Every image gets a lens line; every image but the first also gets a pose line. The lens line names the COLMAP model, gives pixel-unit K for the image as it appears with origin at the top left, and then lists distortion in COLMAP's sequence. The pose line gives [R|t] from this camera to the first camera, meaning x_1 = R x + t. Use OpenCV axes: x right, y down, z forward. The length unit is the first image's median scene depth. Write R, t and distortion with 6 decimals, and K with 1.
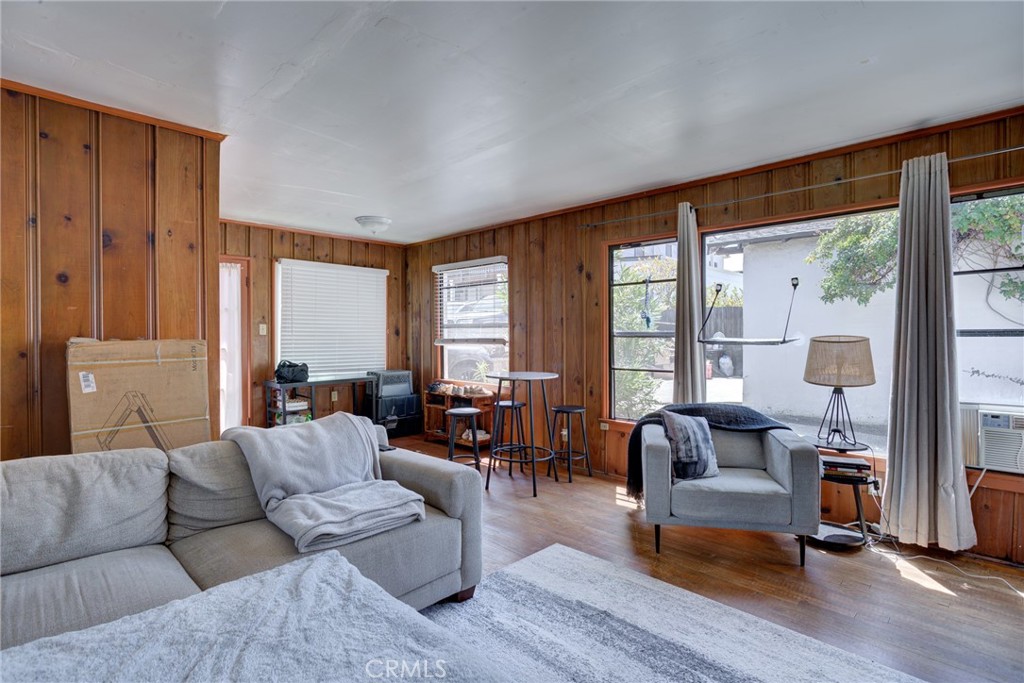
lens RADIAL K [[503.8, 0, 512.9], [0, 503.8, 340.1], [0, 0, 1]] dist [-0.014245, 0.005382]
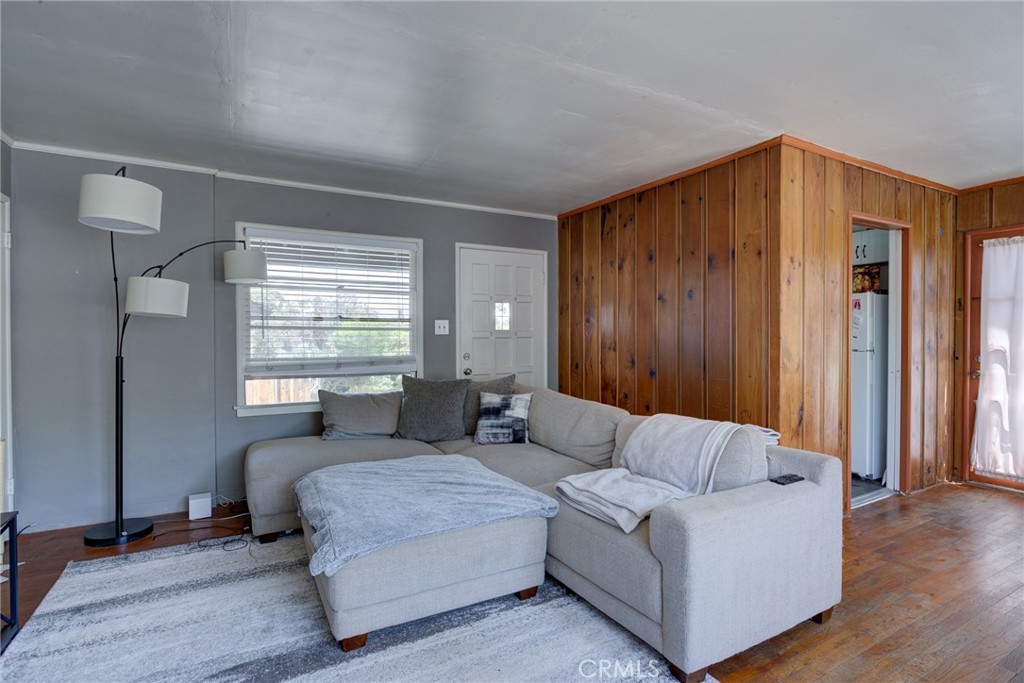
lens RADIAL K [[503.8, 0, 512.8], [0, 503.8, 338.8], [0, 0, 1]] dist [-0.014245, 0.005382]
pose [[-0.282515, 0.009434, -0.959216, 0.713567], [-0.002782, 0.999939, 0.010654, -0.009193], [0.959259, 0.005679, -0.282472, 0.988068]]
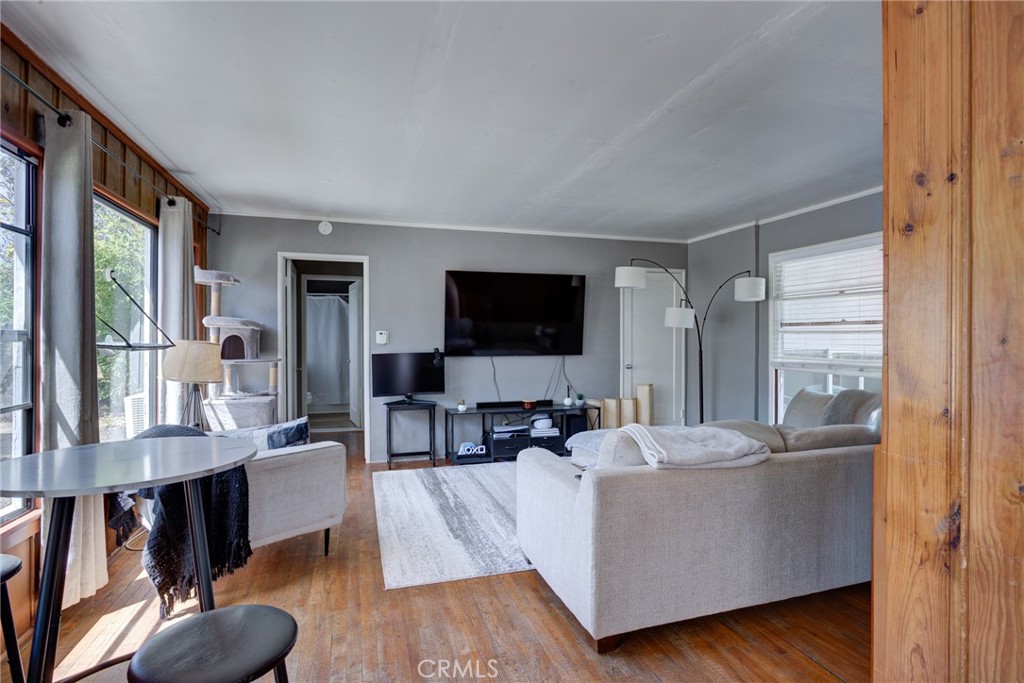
lens RADIAL K [[503.8, 0, 514.3], [0, 503.8, 340.2], [0, 0, 1]] dist [-0.014245, 0.005382]
pose [[-0.884729, 0.001341, 0.466103, -0.632933], [0.004873, 0.999968, 0.006371, -0.012553], [-0.466080, 0.007908, -0.884707, 2.121715]]
